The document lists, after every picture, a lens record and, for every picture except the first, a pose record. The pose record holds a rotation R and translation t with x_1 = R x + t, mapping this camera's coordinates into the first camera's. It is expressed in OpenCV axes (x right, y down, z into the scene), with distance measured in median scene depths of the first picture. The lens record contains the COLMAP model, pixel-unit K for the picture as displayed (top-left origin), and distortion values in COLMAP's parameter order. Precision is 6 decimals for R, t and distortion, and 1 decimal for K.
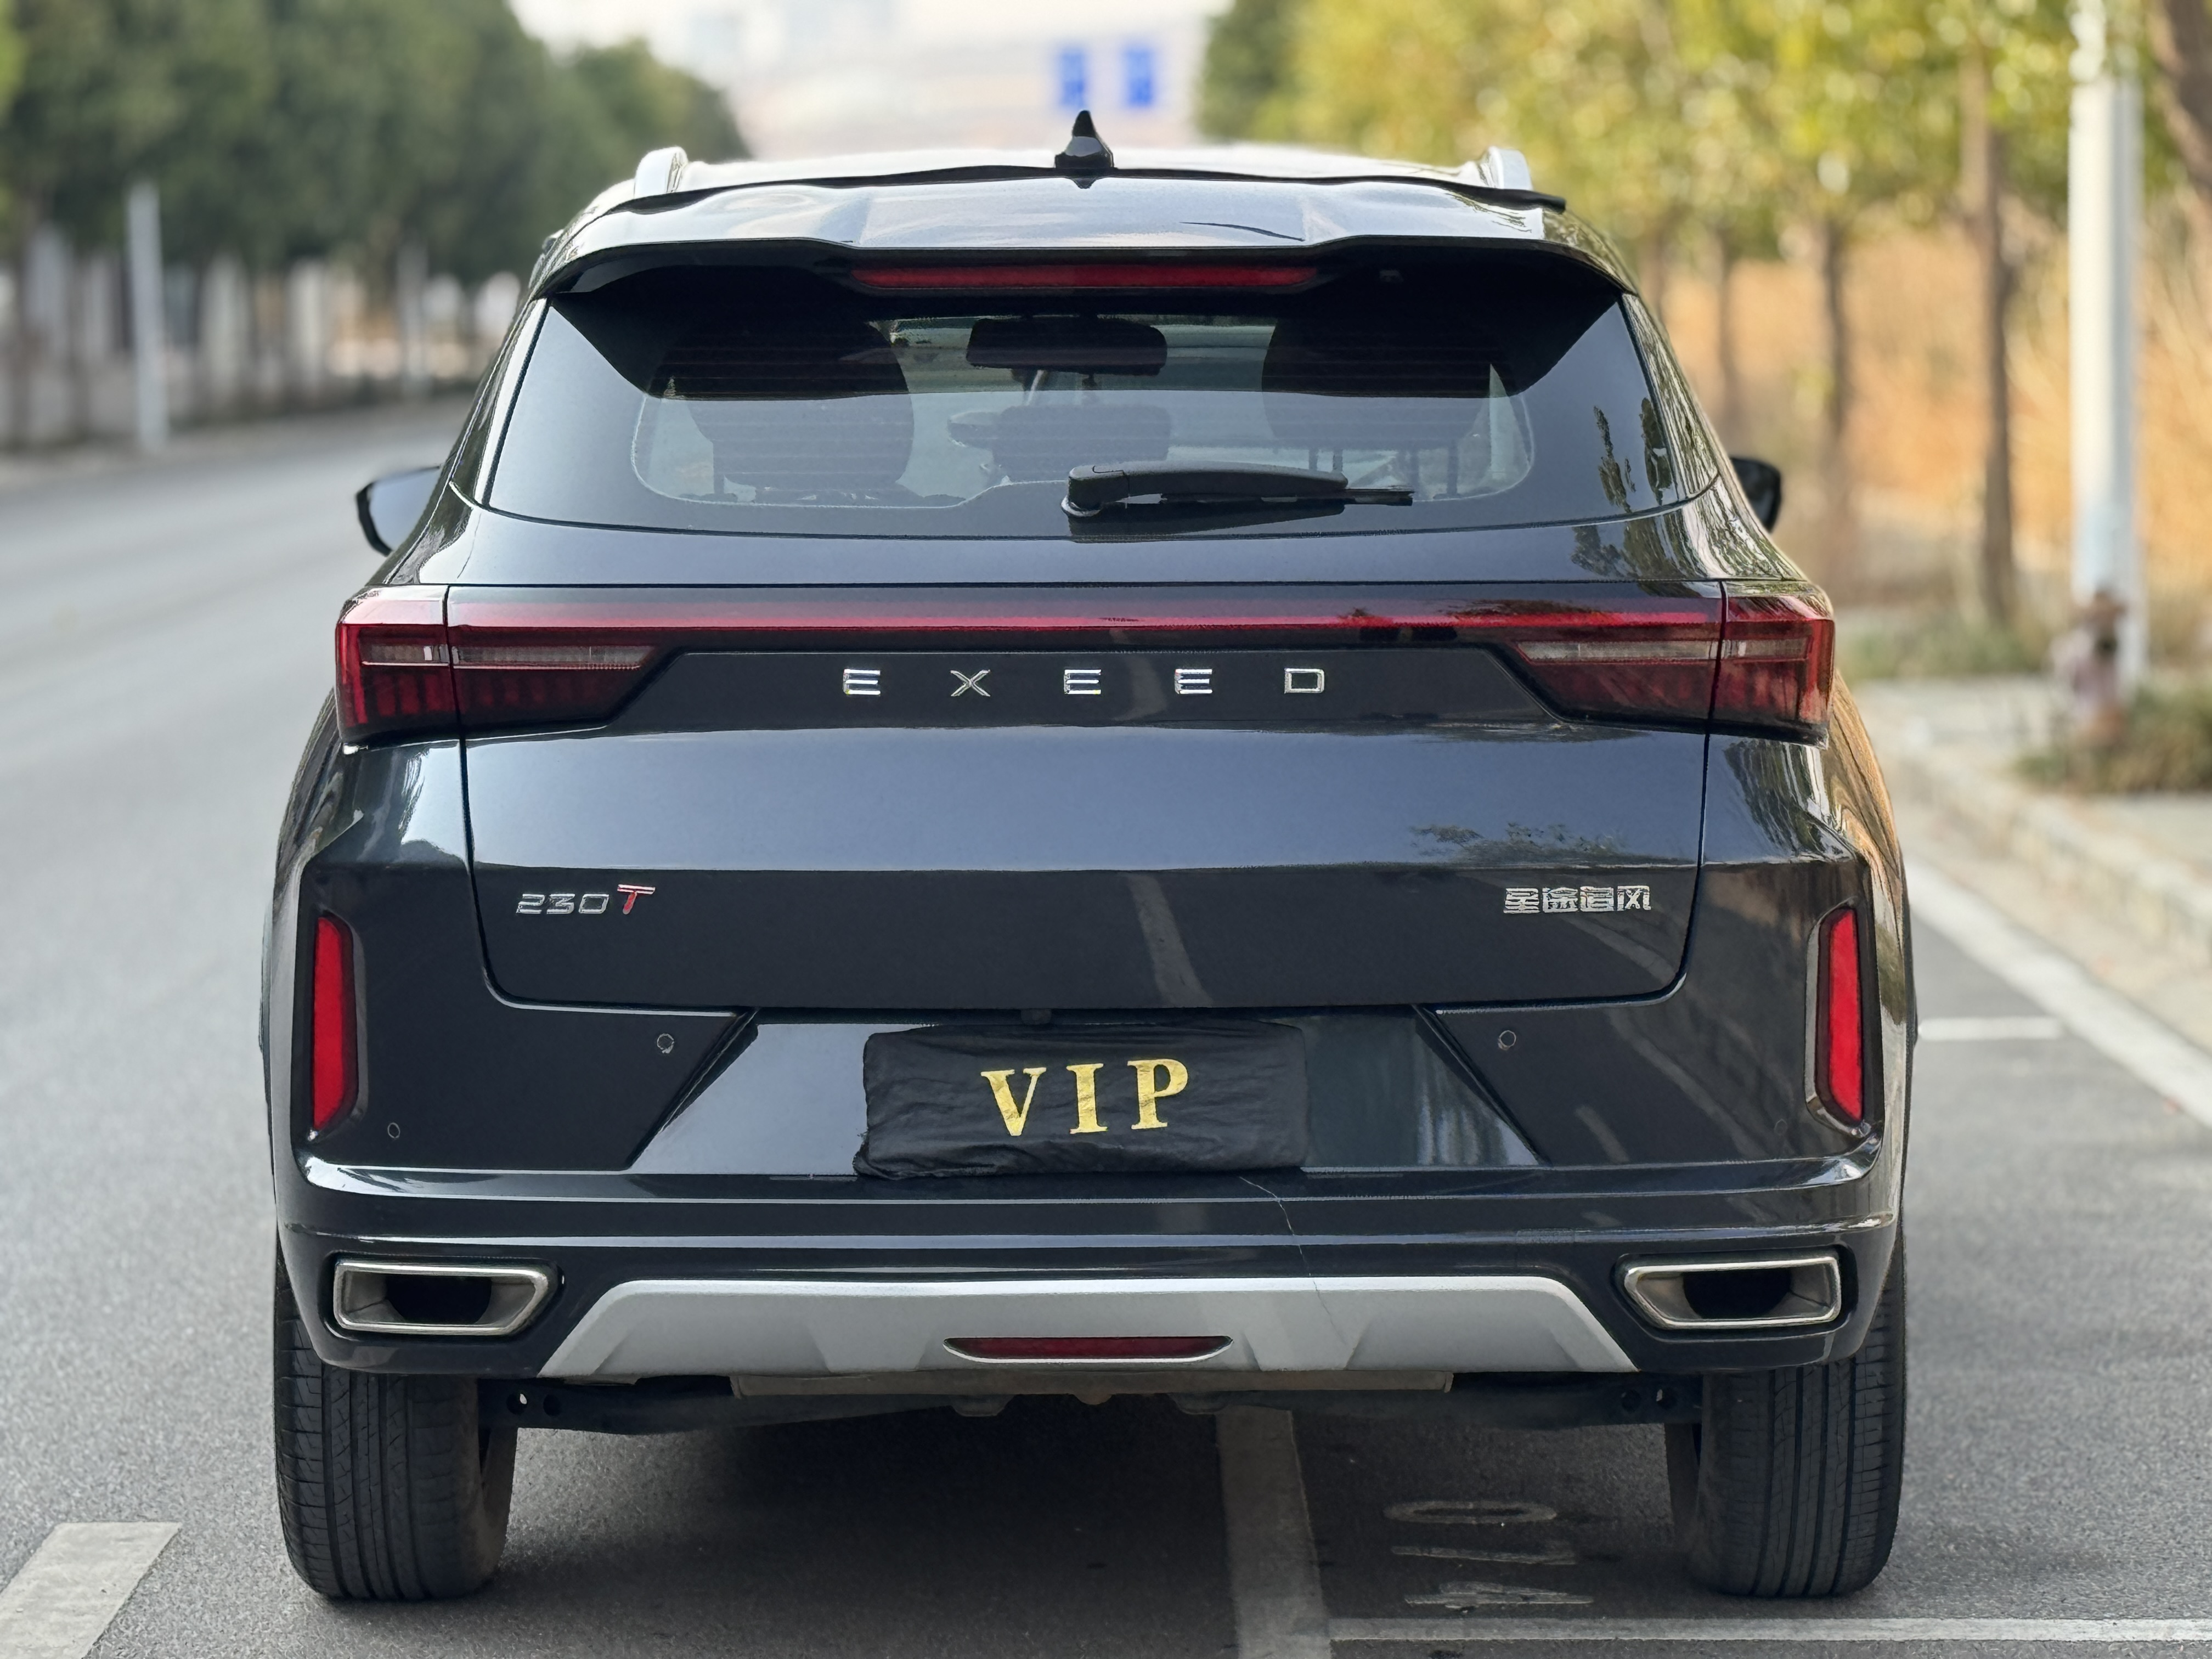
lens RADIAL K [[6580.0, 0, 1109.2], [0, 6580.0, 827.9], [0, 0, 1]] dist [0.101778, 0.000000]
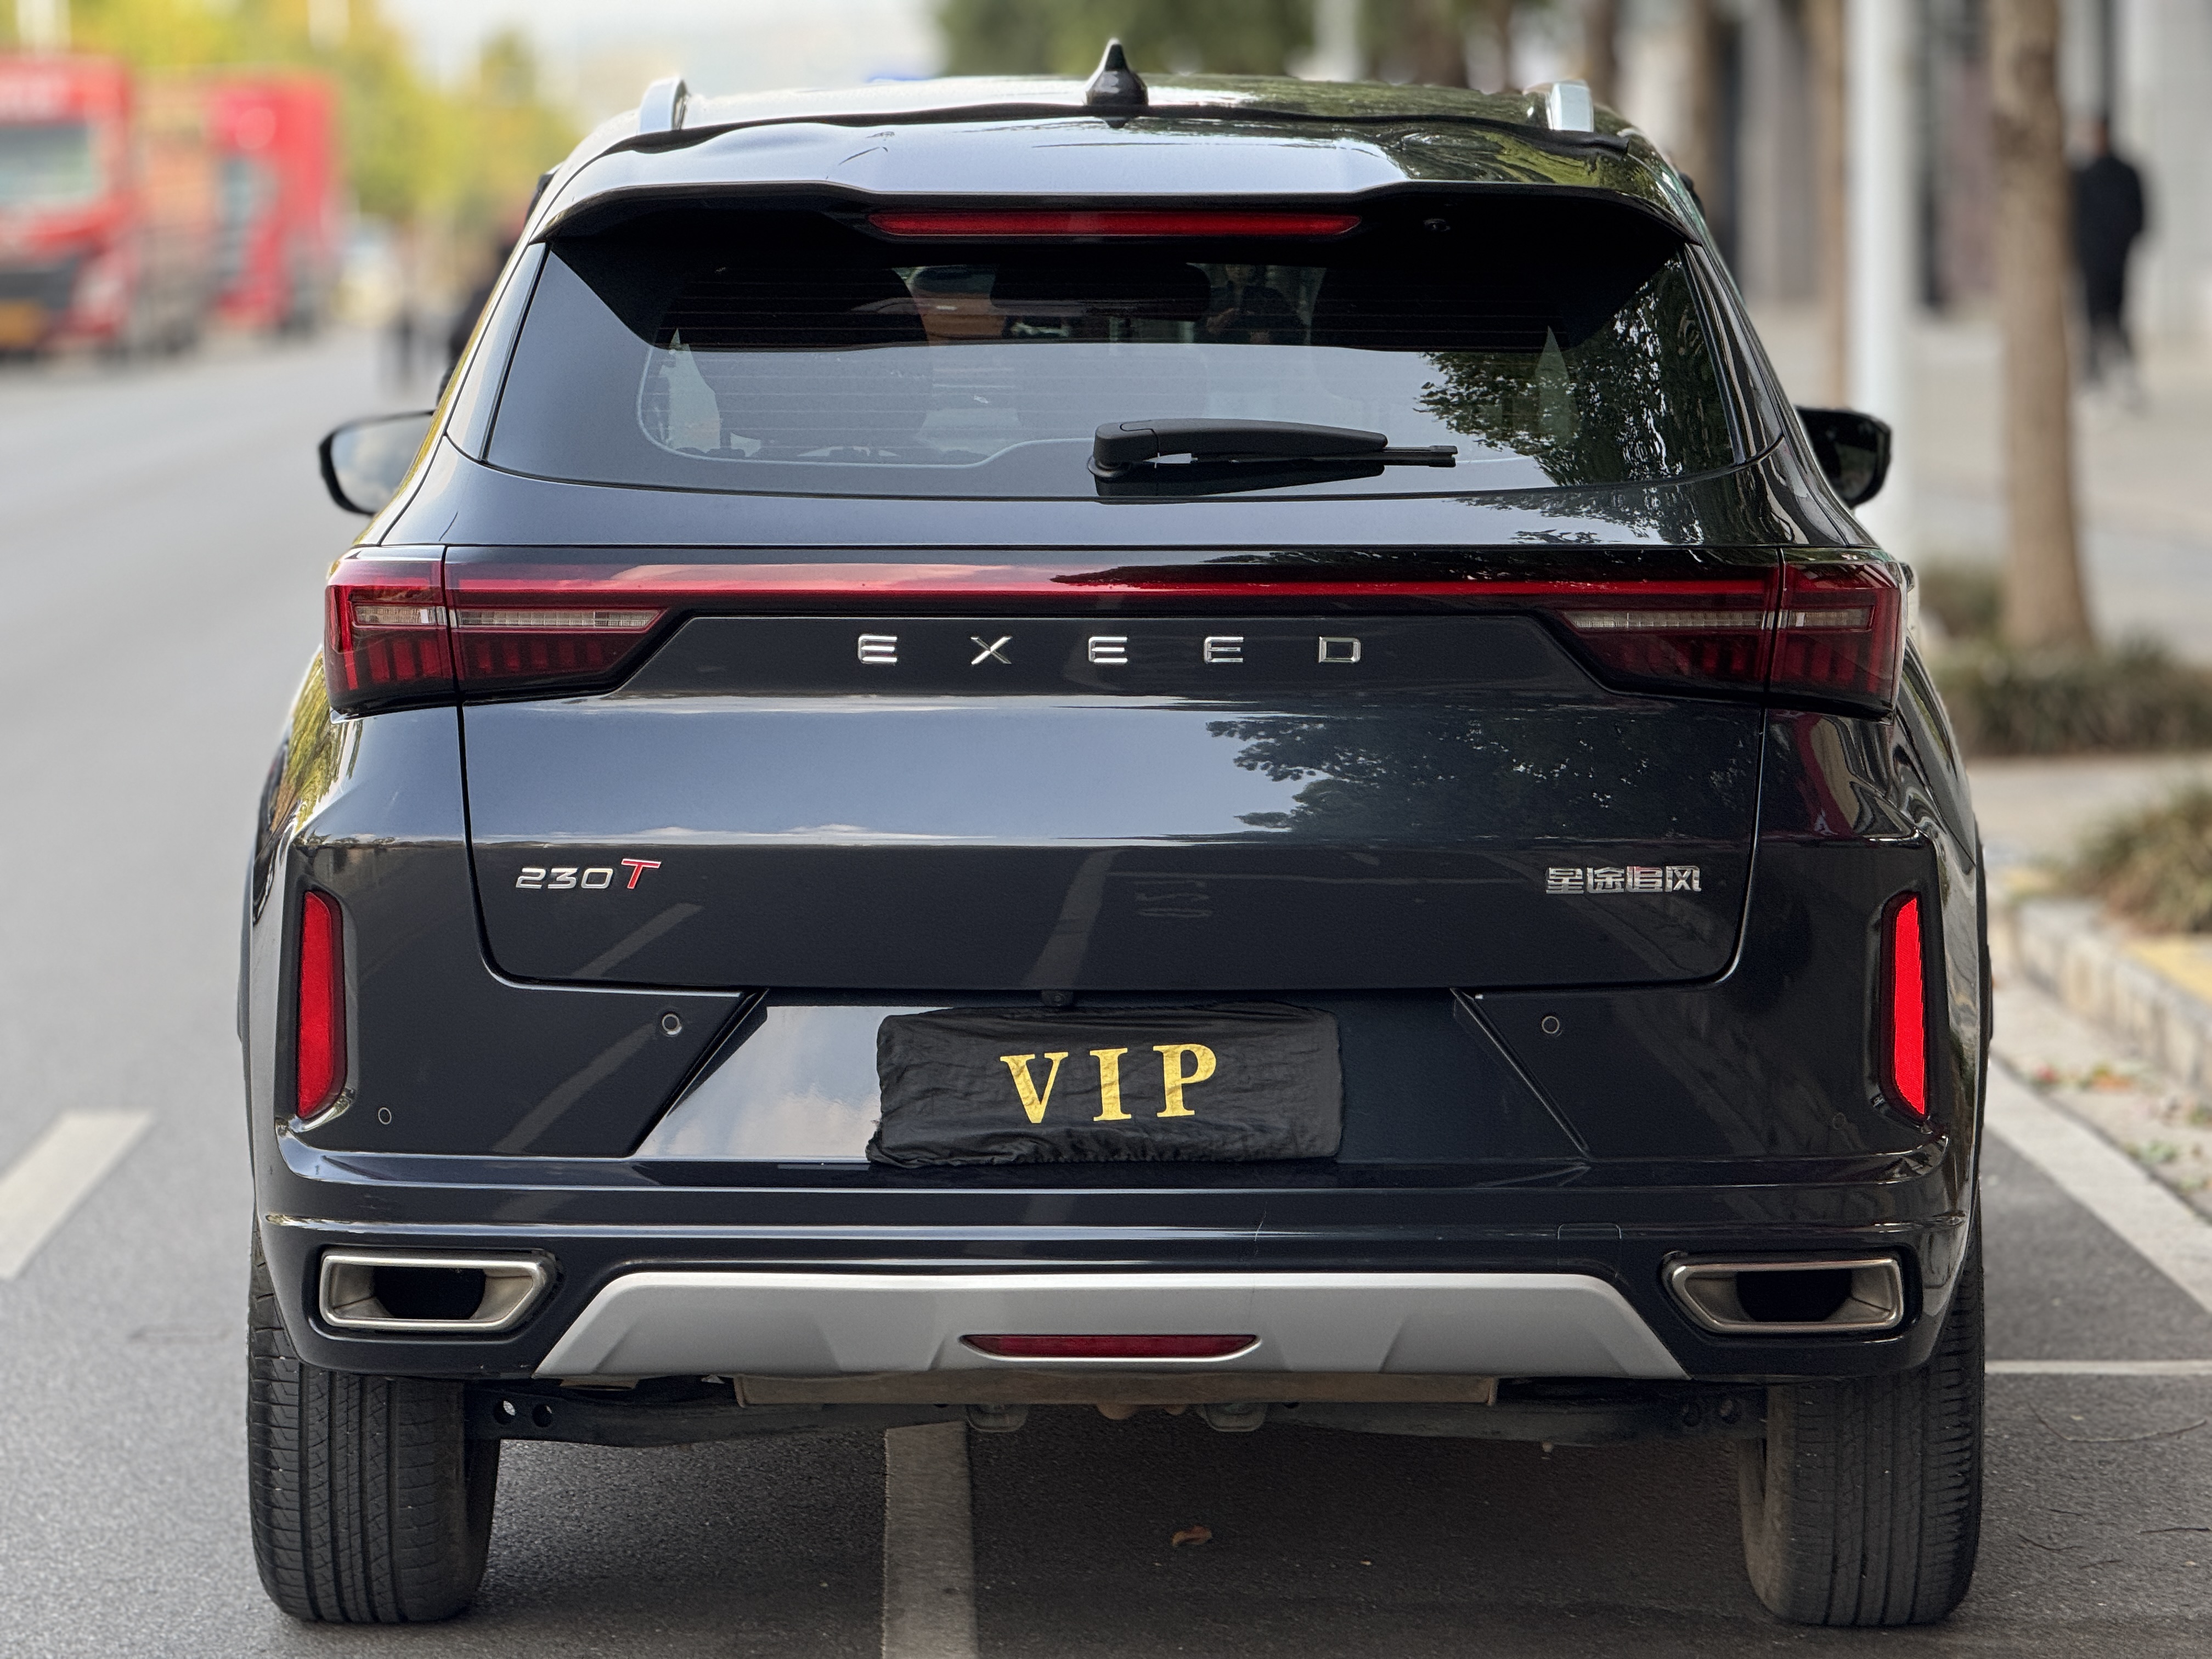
lens RADIAL K [[7745.9, 0, 1102.3], [0, 7745.9, 834.4], [0, 0, 1]] dist [0.326229, 0.000000]
pose [[0.999955, 0.006064, -0.007239, 0.003311], [-0.006067, 0.999981, -0.000460, 0.005111], [0.007236, 0.000504, 0.999974, -0.126451]]
